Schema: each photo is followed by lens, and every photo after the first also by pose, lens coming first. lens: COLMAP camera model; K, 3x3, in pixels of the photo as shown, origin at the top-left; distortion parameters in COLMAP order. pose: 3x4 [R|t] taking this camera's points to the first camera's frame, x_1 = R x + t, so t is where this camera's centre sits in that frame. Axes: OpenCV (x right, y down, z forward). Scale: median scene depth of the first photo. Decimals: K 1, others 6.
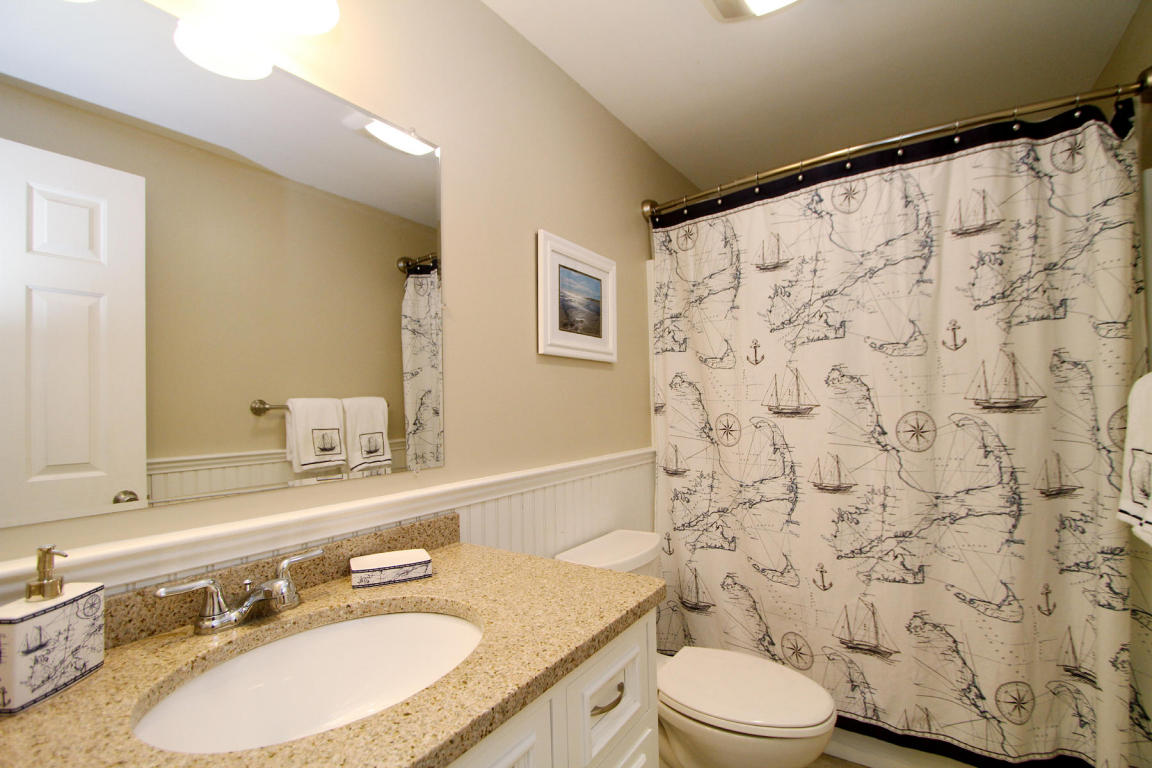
lens RADIAL K [[541.0, 0, 580.2], [0, 541.0, 384.6], [0, 0, 1]] dist [-0.020920, 0.003126]
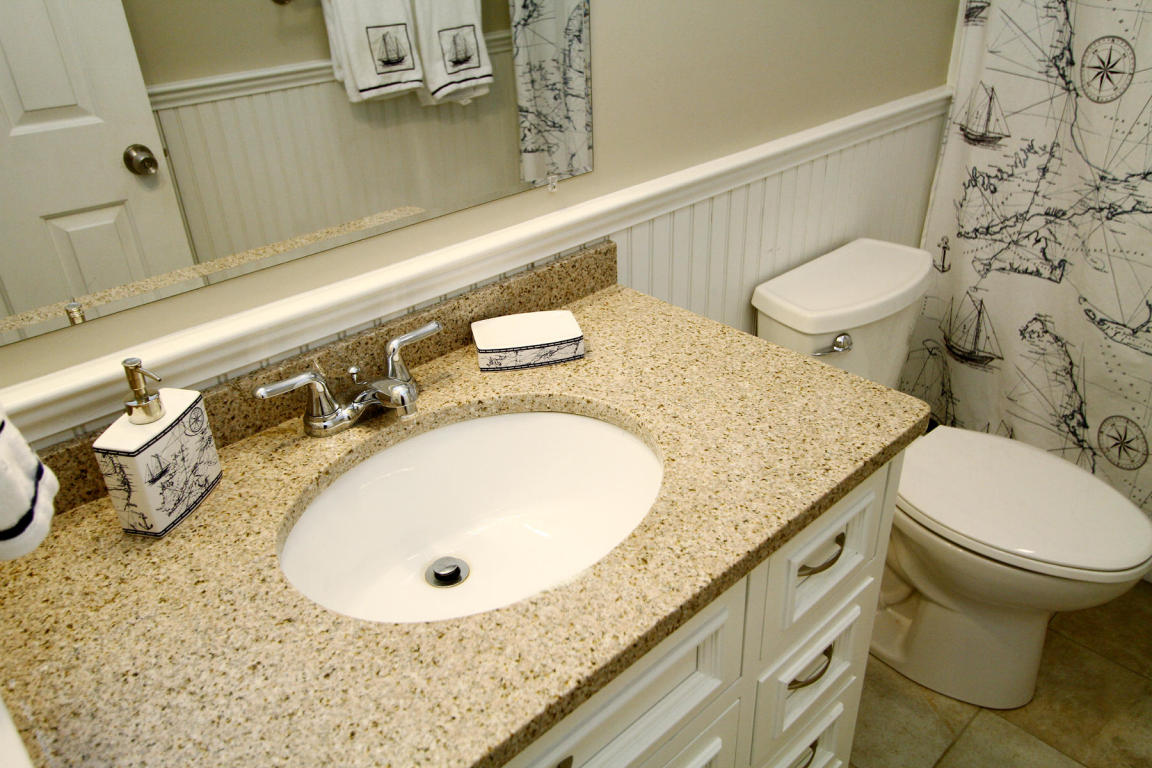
lens RADIAL K [[892.3, 0, 574.8], [0, 892.3, 384.7], [0, 0, 1]] dist [-0.007862, 0.015824]
pose [[0.974262, 0.102170, -0.200933, -0.051853], [0.019154, 0.850637, 0.525404, -0.251783], [0.224602, -0.515730, 0.826787, 0.009411]]
